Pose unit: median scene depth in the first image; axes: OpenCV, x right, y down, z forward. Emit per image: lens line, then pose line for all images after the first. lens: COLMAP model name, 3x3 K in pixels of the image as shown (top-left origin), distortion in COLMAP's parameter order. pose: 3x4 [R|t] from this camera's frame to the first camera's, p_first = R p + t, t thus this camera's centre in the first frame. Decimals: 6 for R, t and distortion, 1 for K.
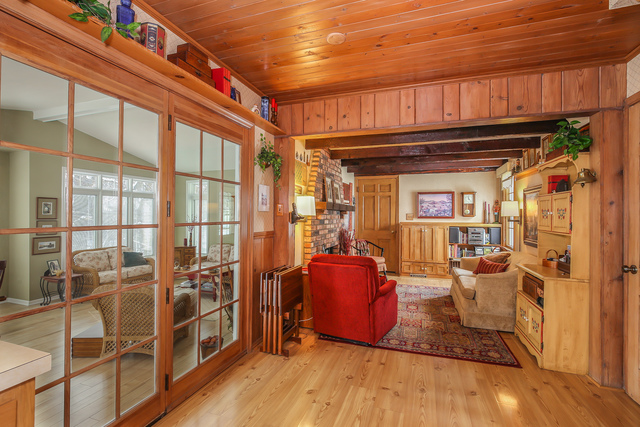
lens RADIAL K [[302.2, 0, 317.1], [0, 302.2, 212.3], [0, 0, 1]] dist [-0.010751, 0.000236]
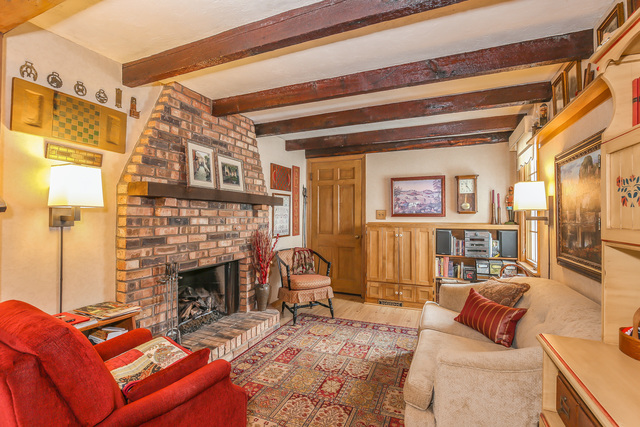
lens RADIAL K [[302.2, 0, 320.7], [0, 302.2, 209.8], [0, 0, 1]] dist [-0.010751, 0.000236]
pose [[0.998155, -0.004417, -0.060557, 0.229910], [0.003613, 0.999904, -0.013381, 0.014084], [0.060610, 0.013138, 0.998075, 0.337022]]
